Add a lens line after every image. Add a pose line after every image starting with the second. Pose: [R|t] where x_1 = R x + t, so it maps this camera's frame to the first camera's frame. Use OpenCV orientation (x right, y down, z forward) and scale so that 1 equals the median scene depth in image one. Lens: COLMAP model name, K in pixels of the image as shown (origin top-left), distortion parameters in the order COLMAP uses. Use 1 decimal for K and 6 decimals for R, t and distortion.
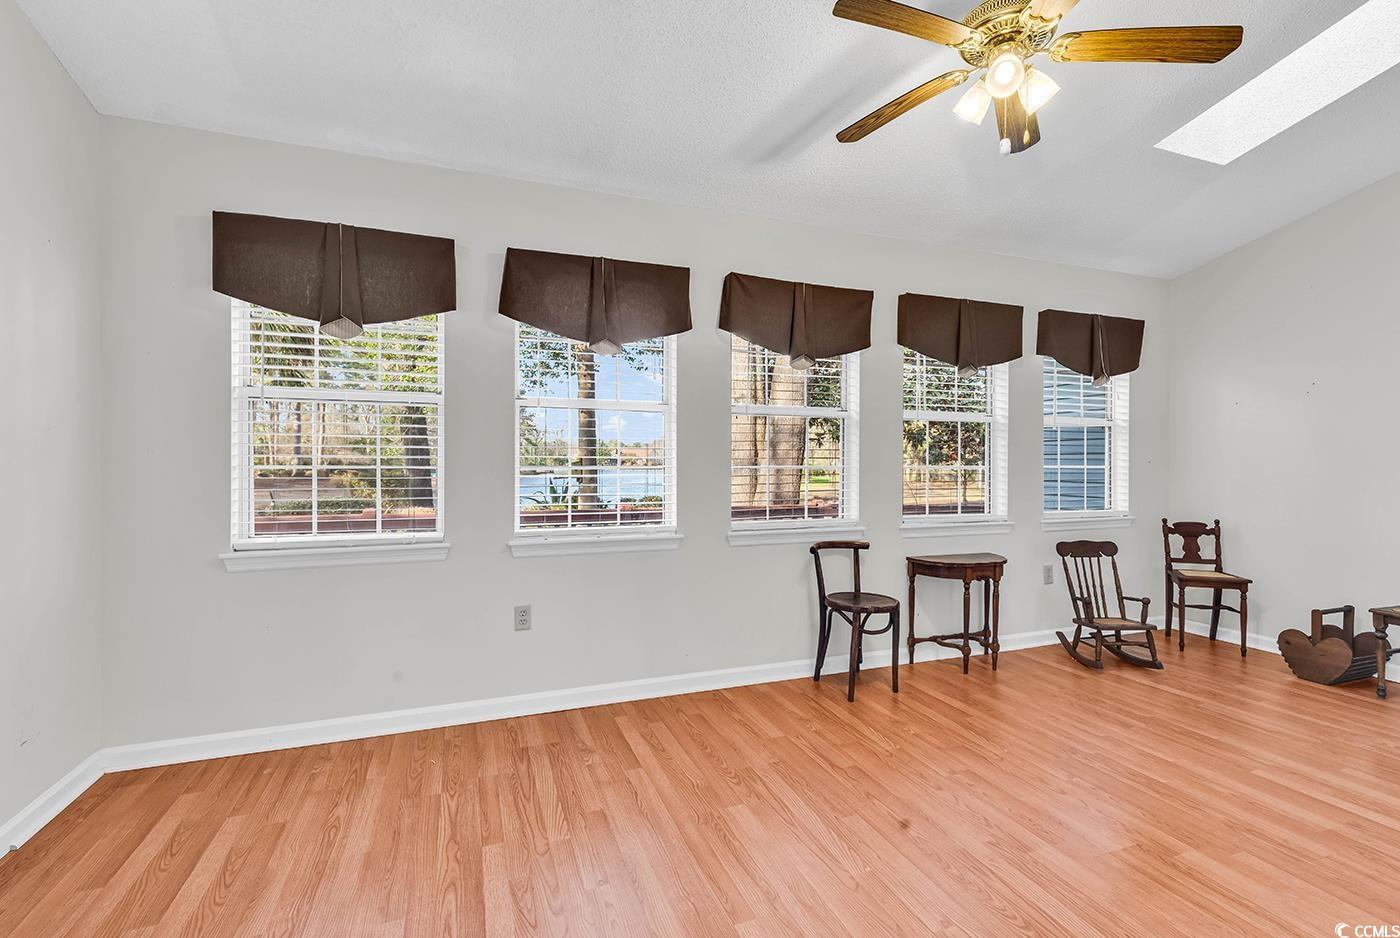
lens RADIAL K [[638.3, 0, 700.0], [0, 638.3, 469.0], [0, 0, 1]] dist [0.001645, 0.000299]
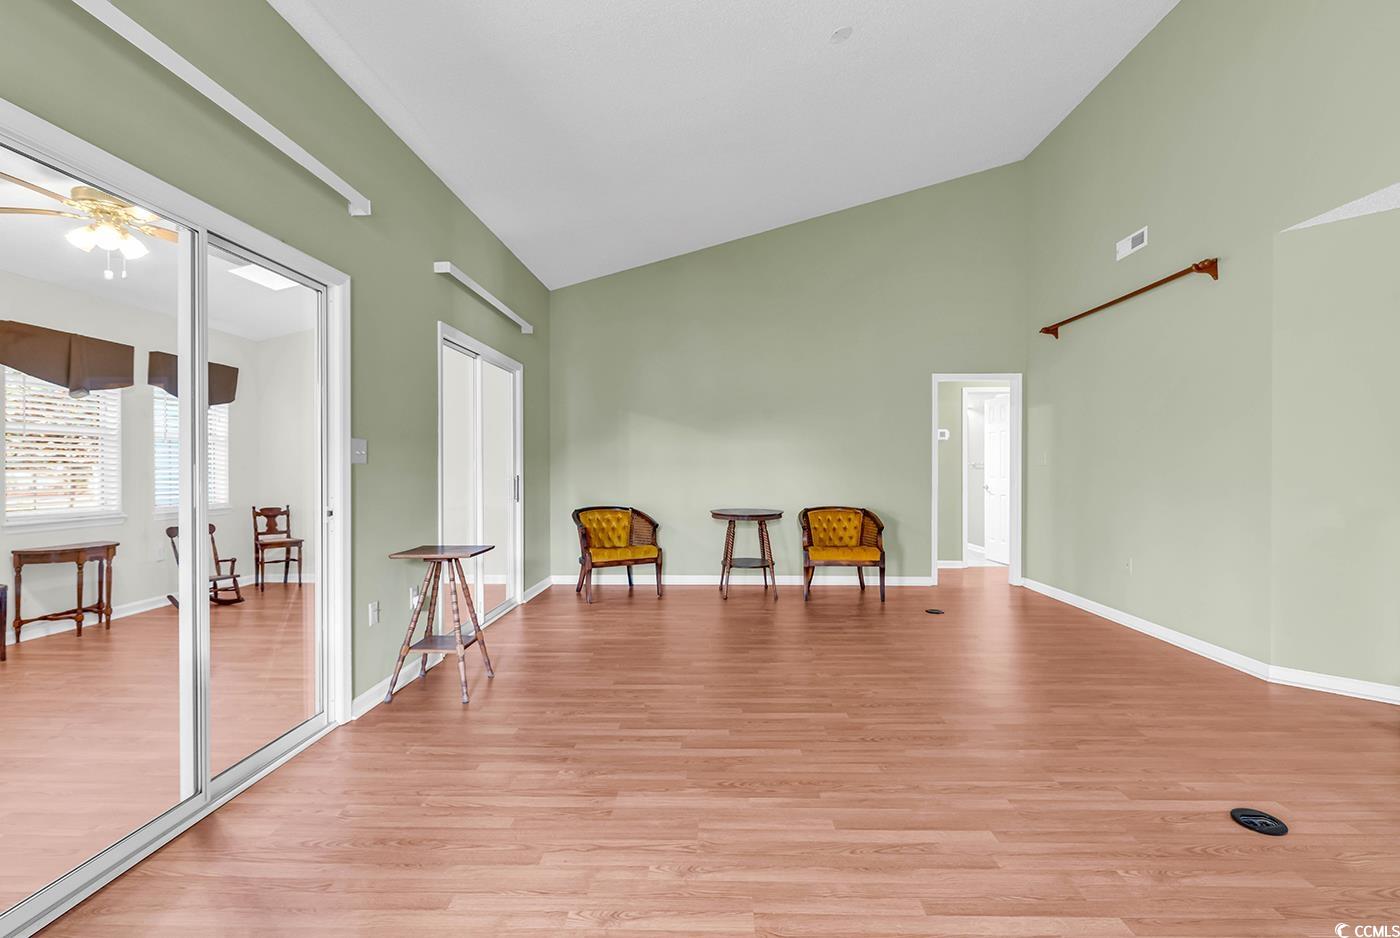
lens RADIAL K [[638.3, 0, 700.0], [0, 638.3, 469.0], [0, 0, 1]] dist [0.001645, 0.000299]
pose [[0.389724, -0.002018, 0.920930, -0.241600], [0.010648, 0.999941, -0.002315, 0.007705], [-0.920870, 0.010708, 0.389722, -0.561470]]
